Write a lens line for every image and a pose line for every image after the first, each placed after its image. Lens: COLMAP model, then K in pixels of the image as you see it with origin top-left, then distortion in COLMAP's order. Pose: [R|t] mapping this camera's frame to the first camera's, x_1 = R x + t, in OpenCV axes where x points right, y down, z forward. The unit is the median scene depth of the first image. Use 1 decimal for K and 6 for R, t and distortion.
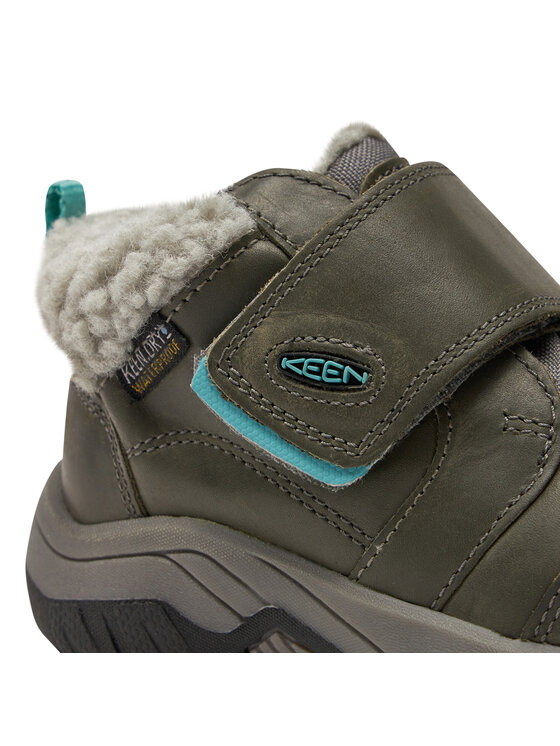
lens RADIAL K [[2150.2, 0, 280.0], [0, 2150.2, 373.0], [0, 0, 1]] dist [-0.285067, -0.131357]
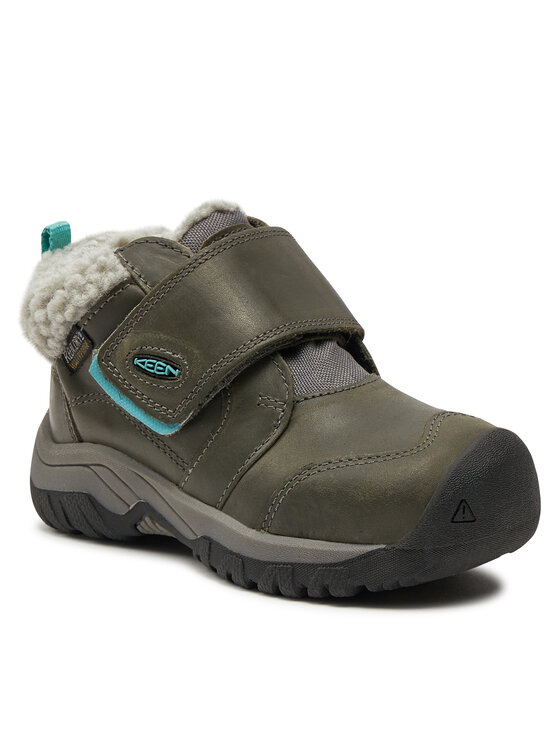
lens RADIAL K [[2150.2, 0, 280.0], [0, 2150.2, 373.0], [0, 0, 1]] dist [-0.285067, -0.131357]
pose [[0.986837, 0.022289, -0.160178, 0.375020], [-0.008261, 0.996111, 0.087718, -0.140899], [0.161510, -0.085240, 0.983183, -0.632897]]
